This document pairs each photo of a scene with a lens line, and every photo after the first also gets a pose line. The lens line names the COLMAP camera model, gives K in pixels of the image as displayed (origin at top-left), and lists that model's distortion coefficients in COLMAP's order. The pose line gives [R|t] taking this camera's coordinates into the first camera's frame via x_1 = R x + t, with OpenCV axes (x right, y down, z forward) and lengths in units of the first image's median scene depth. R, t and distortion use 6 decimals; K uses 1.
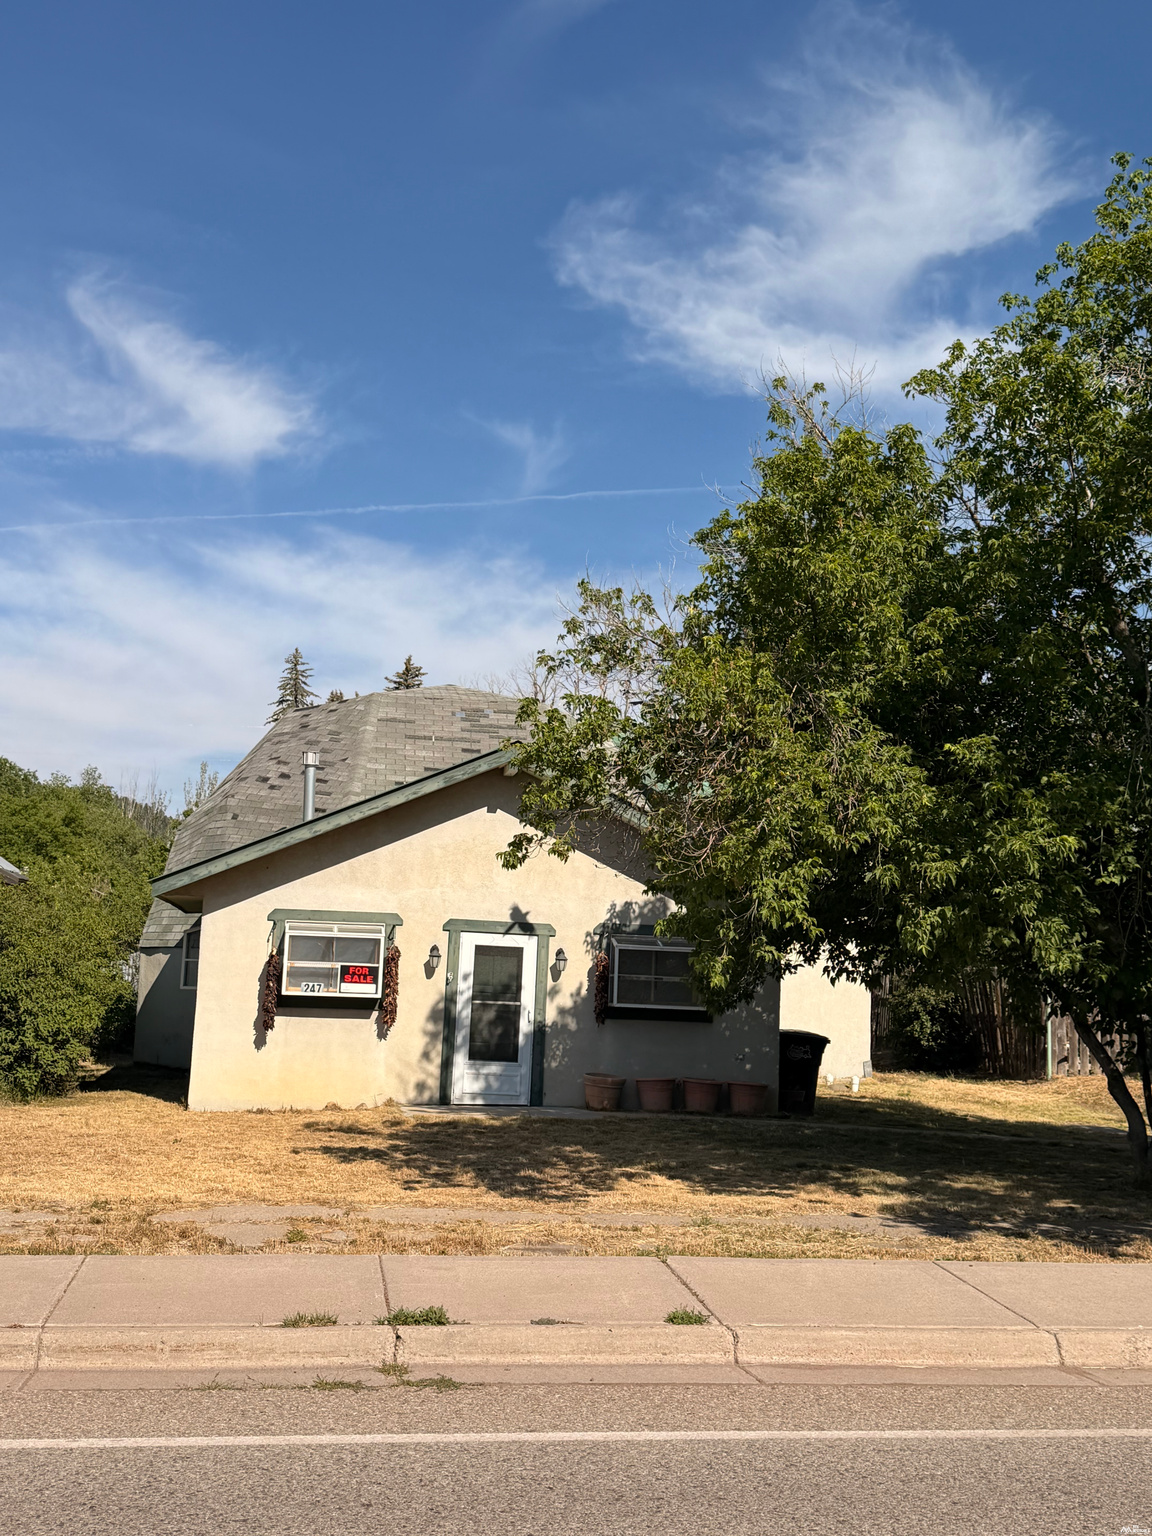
lens RADIAL K [[1799.7, 0, 571.0], [0, 1799.7, 770.9], [0, 0, 1]] dist [0.155405, 0.000000]
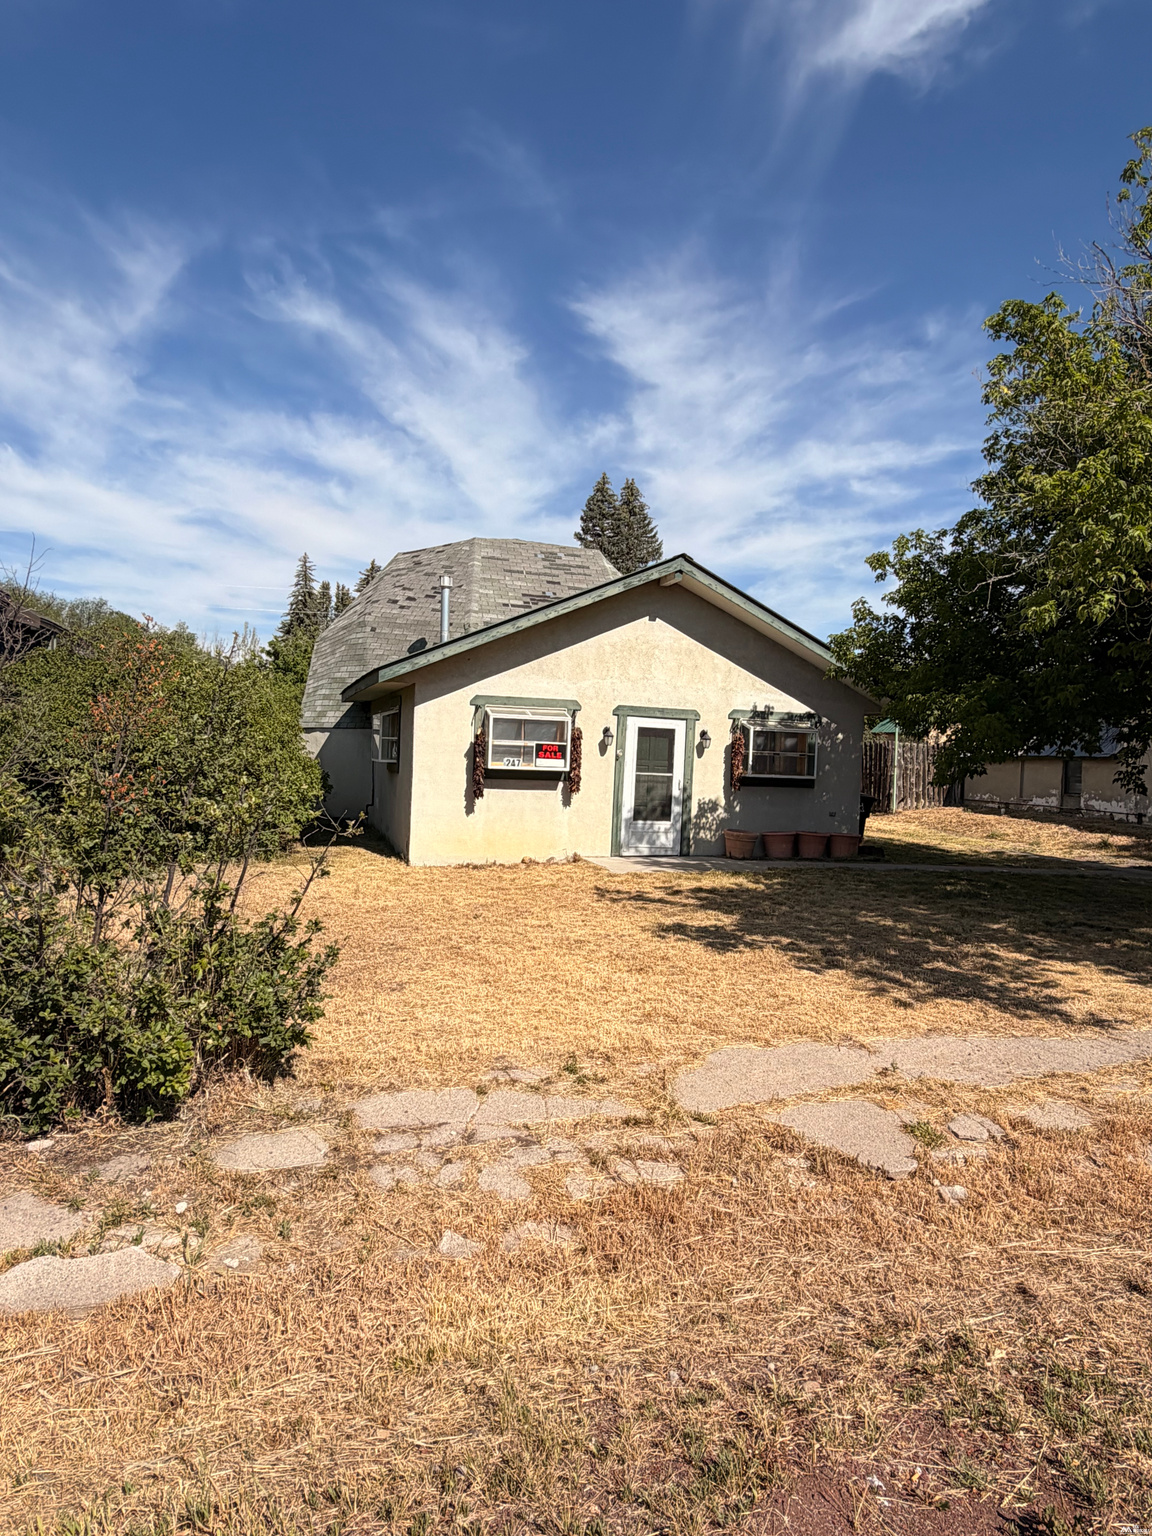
lens RADIAL K [[942.4, 0, 585.8], [0, 942.4, 779.6], [0, 0, 1]] dist [0.017057, -0.002116]
pose [[0.987318, -0.006961, 0.158604, -0.188622], [-0.016636, 0.989002, 0.146967, 0.039357], [-0.157883, -0.147741, 0.976343, 0.386245]]
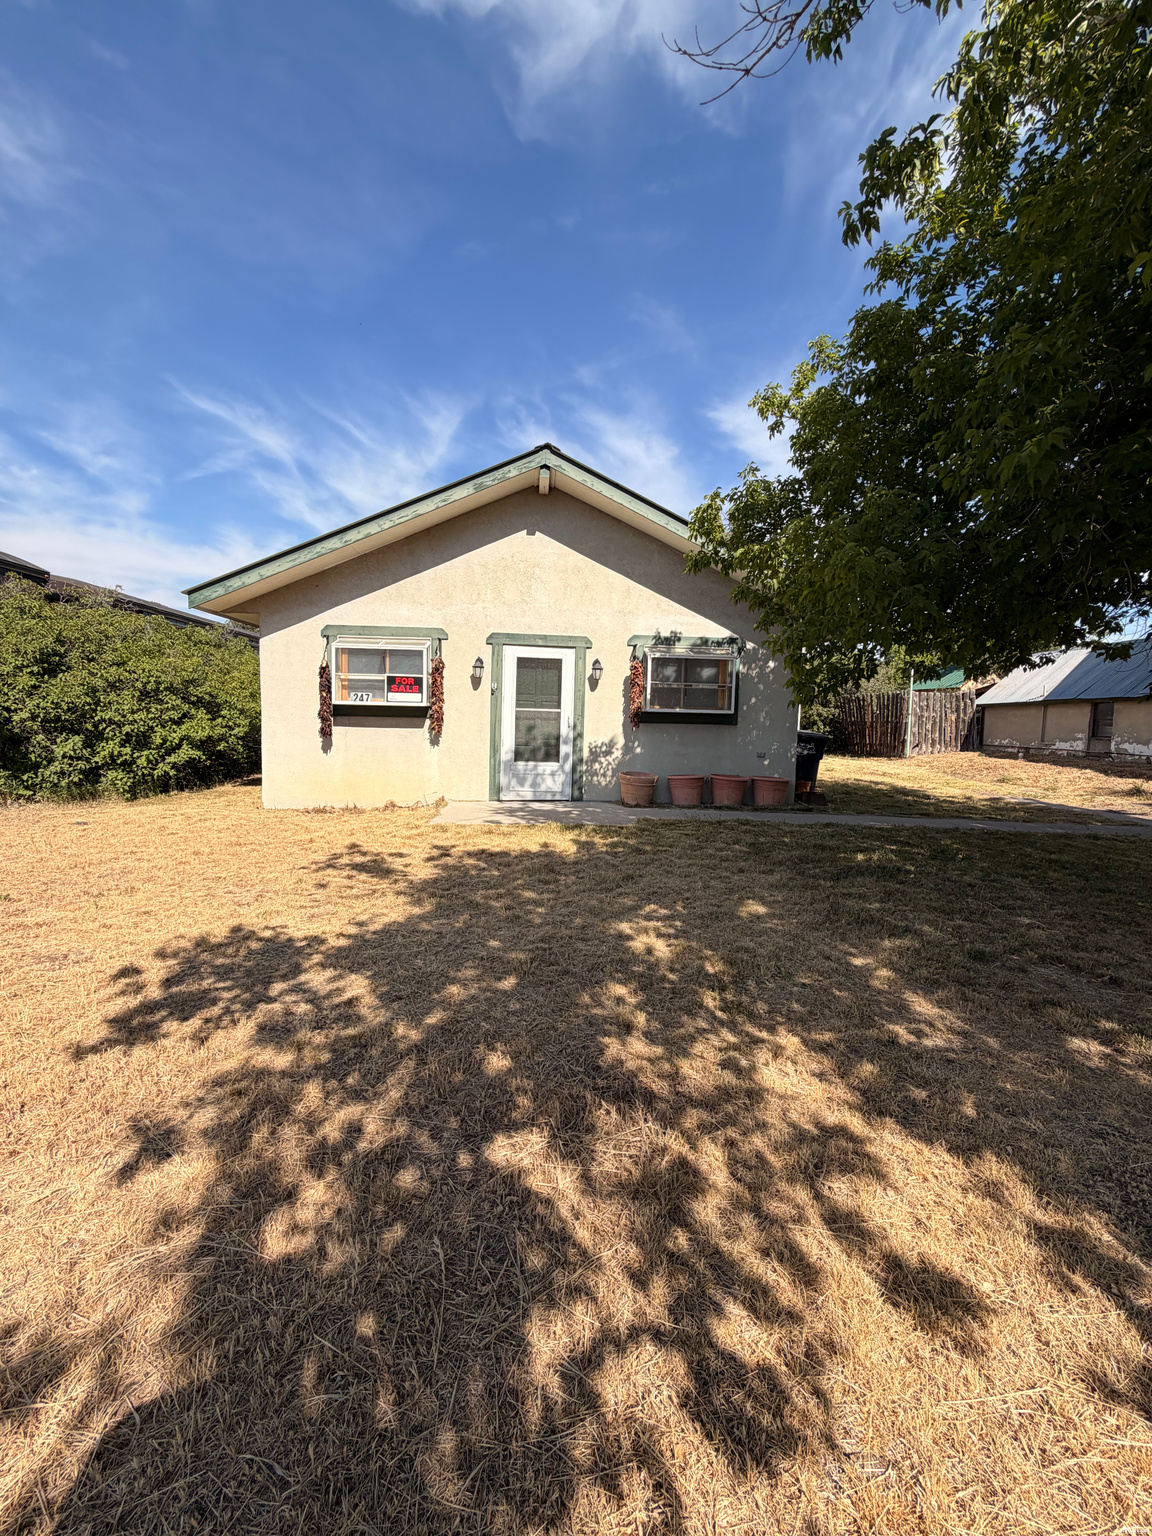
lens RADIAL K [[606.5, 0, 580.1], [0, 606.5, 743.4], [0, 0, 1]] dist [0.001717, -0.000031]
pose [[0.996396, -0.012303, -0.083929, 0.014257], [0.025311, 0.987474, 0.155736, 0.092294], [0.080962, -0.157299, 0.984227, 0.640410]]
